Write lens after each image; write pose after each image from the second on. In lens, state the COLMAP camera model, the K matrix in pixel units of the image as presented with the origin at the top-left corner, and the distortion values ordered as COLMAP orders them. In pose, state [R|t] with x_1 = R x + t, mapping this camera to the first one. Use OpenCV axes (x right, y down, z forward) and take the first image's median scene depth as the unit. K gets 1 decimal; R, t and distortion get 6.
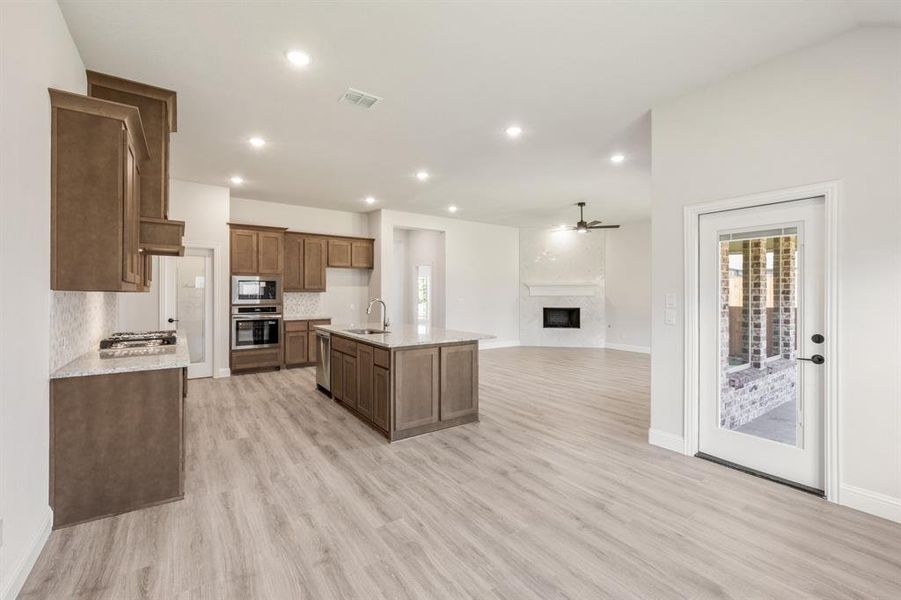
lens RADIAL K [[371.5, 0, 449.7], [0, 371.5, 292.6], [0, 0, 1]] dist [-0.001874, 0.000322]
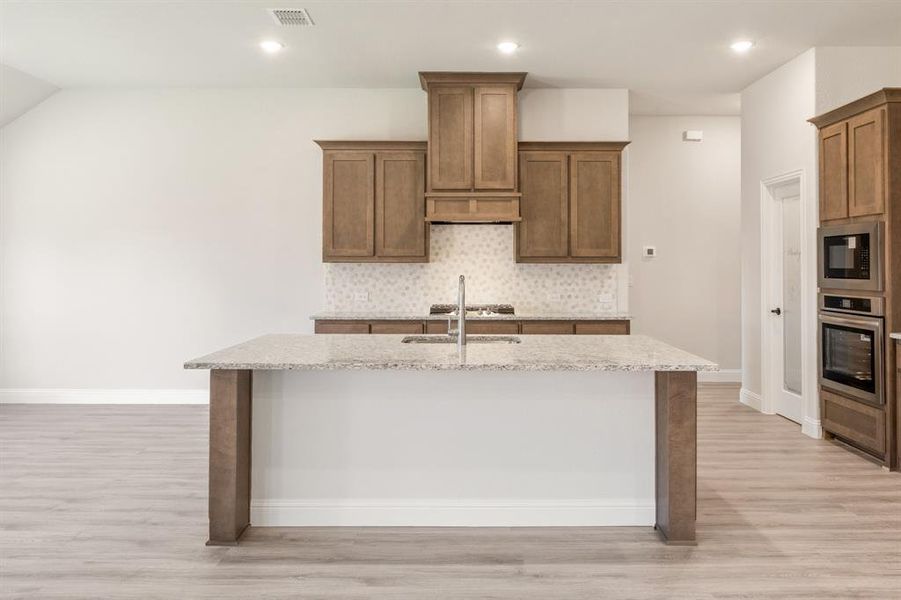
lens RADIAL K [[671.4, 0, 470.1], [0, 671.4, 254.5], [0, 0, 1]] dist [0.009915, -0.000926]
pose [[-0.567610, -0.014618, -0.823168, 0.585440], [0.002415, 0.999808, -0.019420, 0.006967], [0.823294, -0.013011, -0.567466, 1.742298]]
